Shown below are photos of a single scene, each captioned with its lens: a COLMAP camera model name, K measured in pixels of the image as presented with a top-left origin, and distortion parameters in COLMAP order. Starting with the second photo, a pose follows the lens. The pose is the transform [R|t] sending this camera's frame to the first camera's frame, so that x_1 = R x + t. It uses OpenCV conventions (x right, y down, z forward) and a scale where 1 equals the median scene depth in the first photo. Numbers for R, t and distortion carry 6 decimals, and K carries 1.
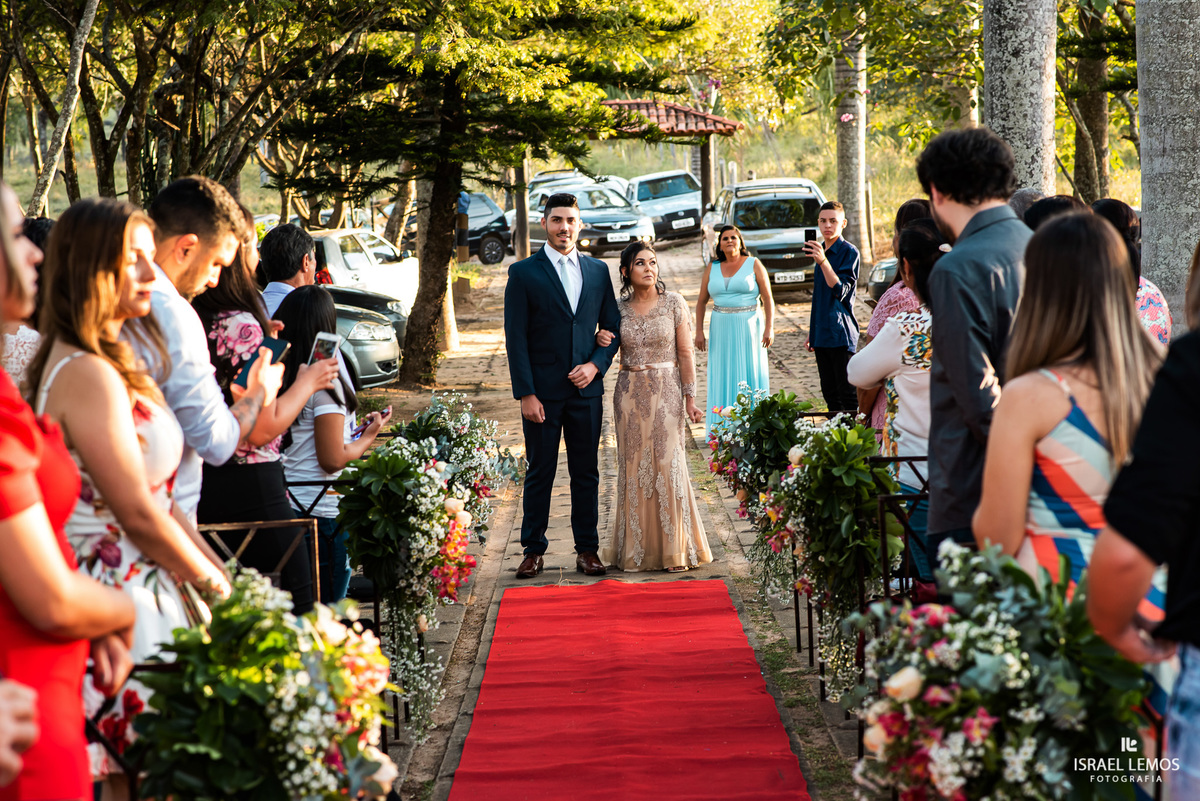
lens RADIAL K [[2892.7, 0, 600.0], [0, 2892.7, 400.5], [0, 0, 1]] dist [0.038776, 0.413020]
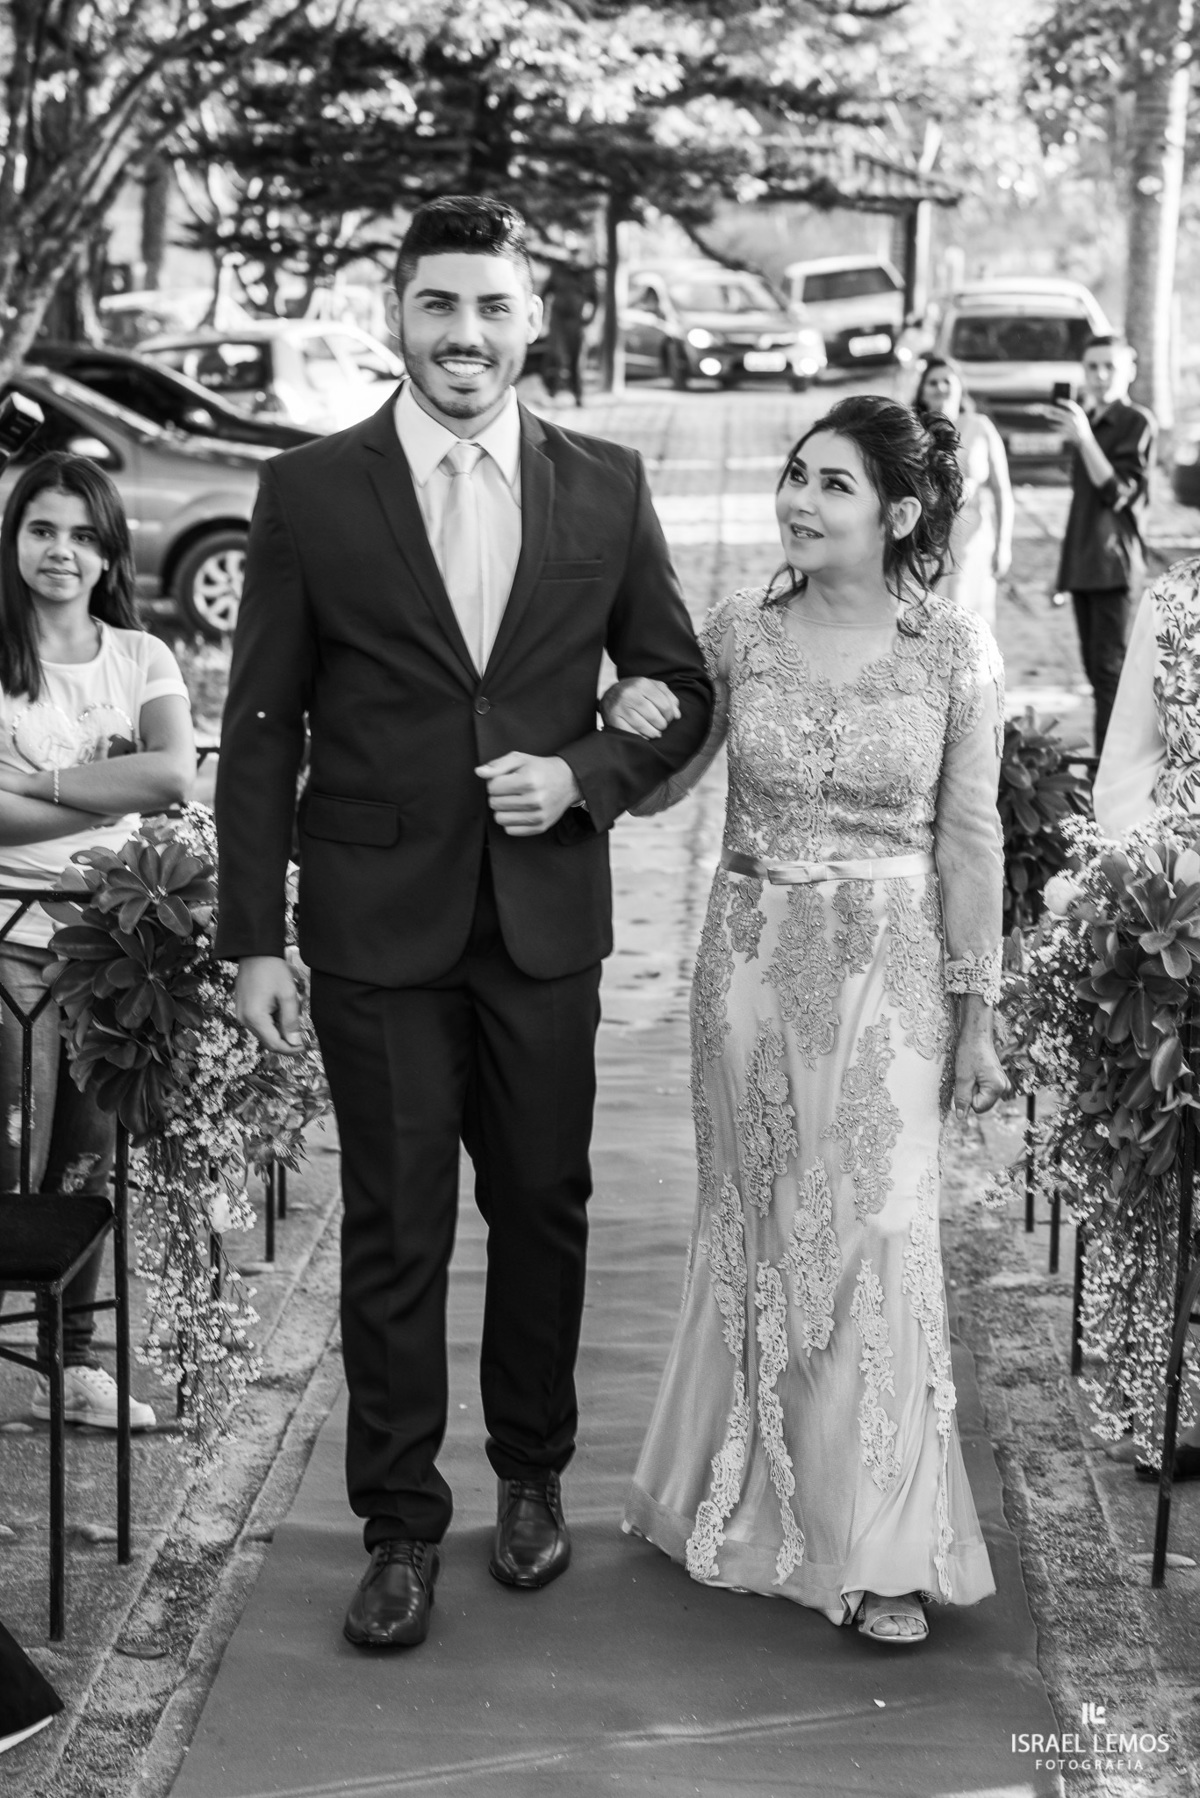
lens RADIAL K [[4353.5, 0, 600.0], [0, 4353.5, 899.0], [0, 0, 1]] dist [0.033219, 0.242698]
pose [[0.997768, 0.061678, -0.025578, 0.010273], [-0.059772, 0.995785, 0.069560, -0.018708], [0.029760, -0.067876, 0.997250, 0.248123]]
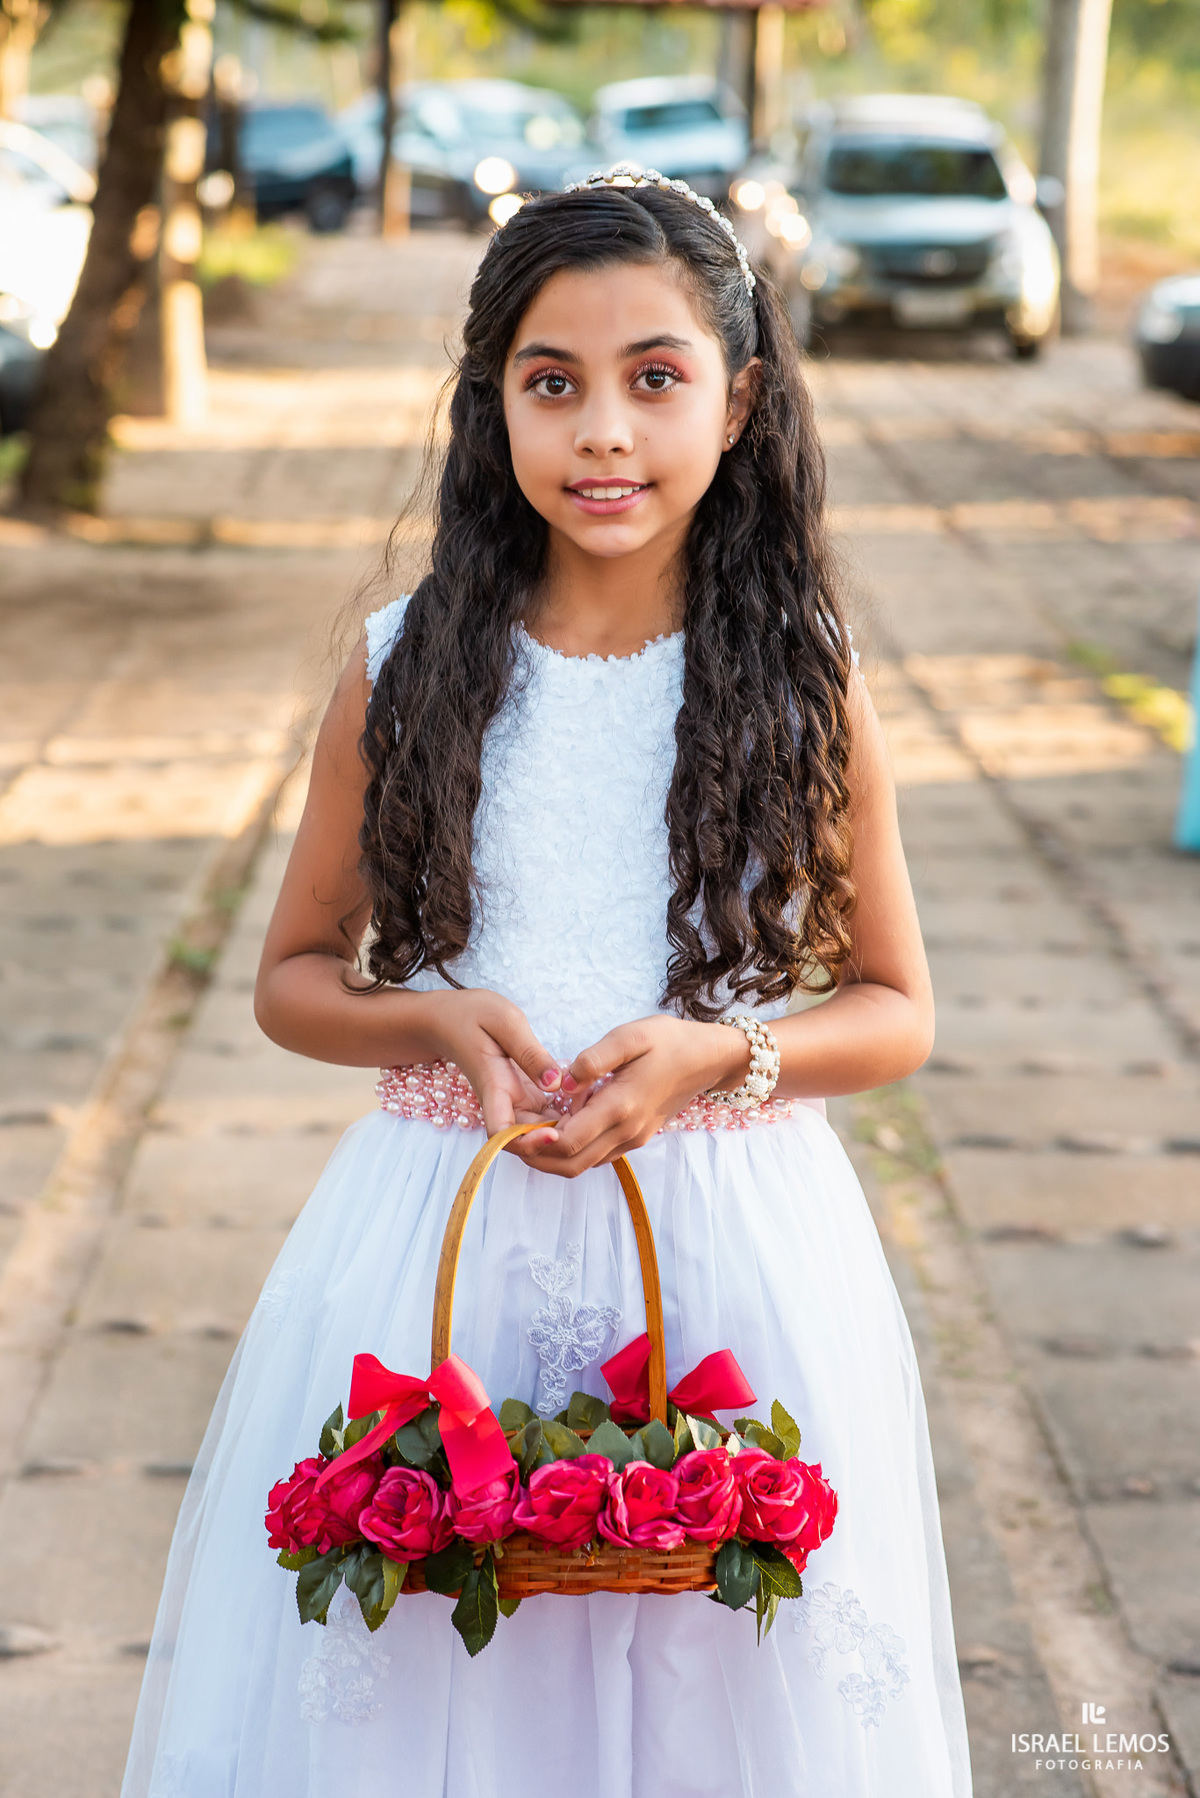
lens RADIAL K [[4334.3, 0, 600.0], [0, 4334.3, 899.0], [0, 0, 1]] dist [0.038776, 0.413020]
pose [[0.996960, 0.073220, 0.026628, -0.001764], [-0.075502, 0.992292, 0.098260, -0.043205], [-0.019228, -0.099972, 0.994804, 0.997640]]
